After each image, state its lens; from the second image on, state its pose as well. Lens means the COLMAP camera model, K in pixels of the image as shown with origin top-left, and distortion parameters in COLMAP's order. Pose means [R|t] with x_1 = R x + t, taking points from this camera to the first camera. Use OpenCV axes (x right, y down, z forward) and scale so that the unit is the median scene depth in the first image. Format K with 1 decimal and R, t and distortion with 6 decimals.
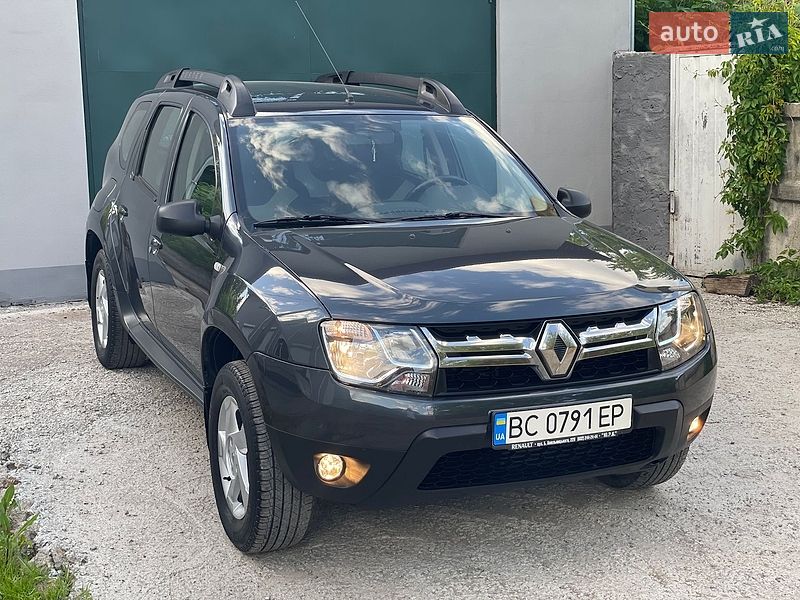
lens RADIAL K [[1220.9, 0, 387.9], [0, 1220.9, 301.6], [0, 0, 1]] dist [0.125991, -0.074513]
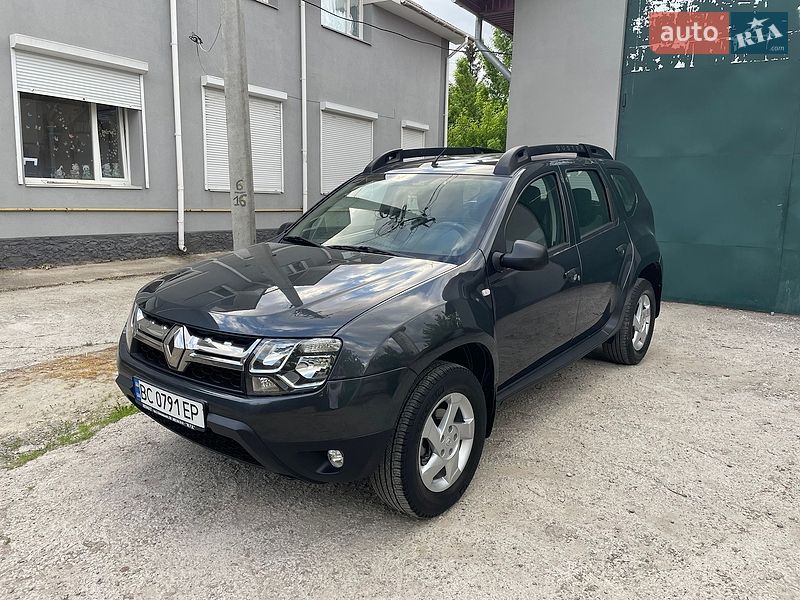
lens RADIAL K [[593.7, 0, 418.7], [0, 593.7, 296.9], [0, 0, 1]] dist [0.087279, -0.105561]
pose [[0.492447, 0.178715, -0.851797, 0.790956], [-0.162940, 0.980318, 0.111480, -0.124814], [0.854954, 0.083894, 0.511874, 0.882577]]
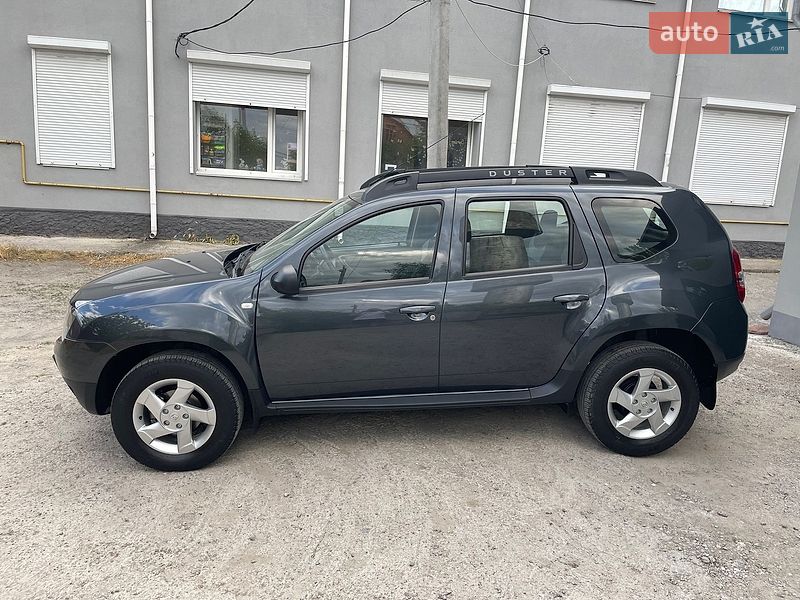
lens RADIAL K [[603.6, 0, 416.9], [0, 603.6, 304.2], [0, 0, 1]] dist [0.084429, -0.109421]
pose [[-0.294740, 0.211472, -0.931884, 0.918092], [-0.194943, 0.941390, 0.275286, -0.337087], [0.935481, 0.262803, -0.236241, 1.726244]]
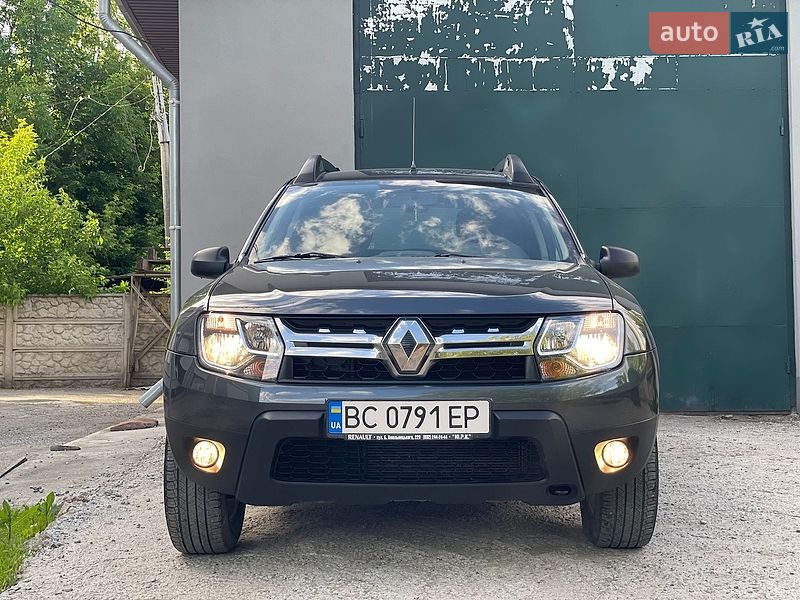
lens RADIAL K [[1220.9, 0, 387.9], [0, 1220.9, 301.6], [0, 0, 1]] dist [0.125991, -0.074513]
pose [[0.909041, -0.004398, -0.416683, 0.534569], [-0.070466, 0.983921, -0.164115, 0.167024], [0.410705, 0.178549, 0.894115, 0.093269]]
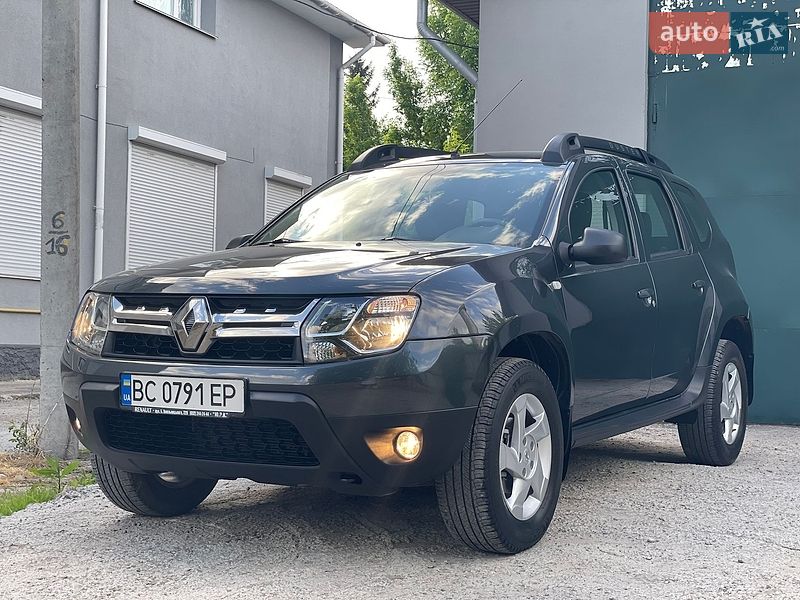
lens RADIAL K [[1220.9, 0, 387.9], [0, 1220.9, 301.6], [0, 0, 1]] dist [0.125991, -0.074513]
pose [[0.593490, 0.005653, -0.804821, 1.053672], [-0.155894, 0.981845, -0.108063, 0.105057], [0.789599, 0.189601, 0.583597, 0.521698]]
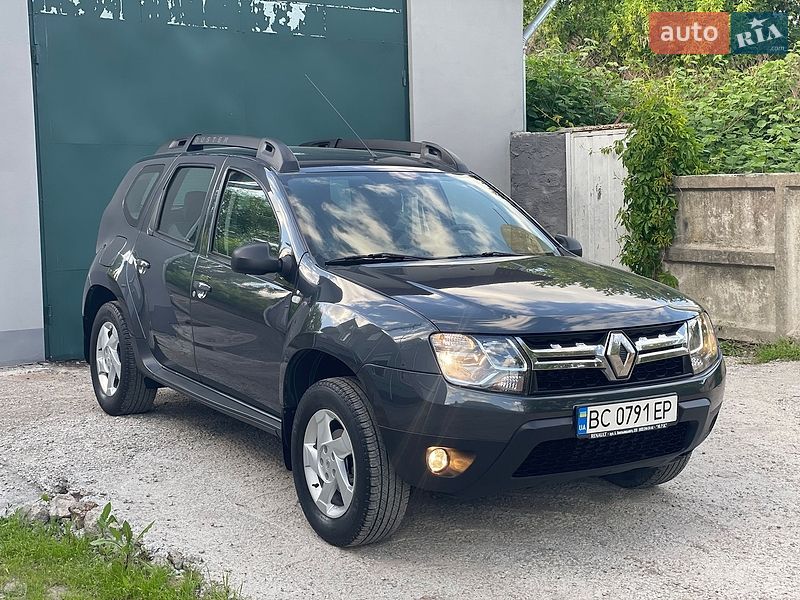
lens RADIAL K [[1225.4, 0, 400.0], [0, 1225.4, 300.0], [0, 0, 1]] dist [0.138452, -0.112274]
pose [[0.986321, -0.014483, 0.164200, -0.270322], [0.026617, 0.997054, -0.071942, 0.065827], [-0.162675, 0.075328, 0.983800, -0.156346]]
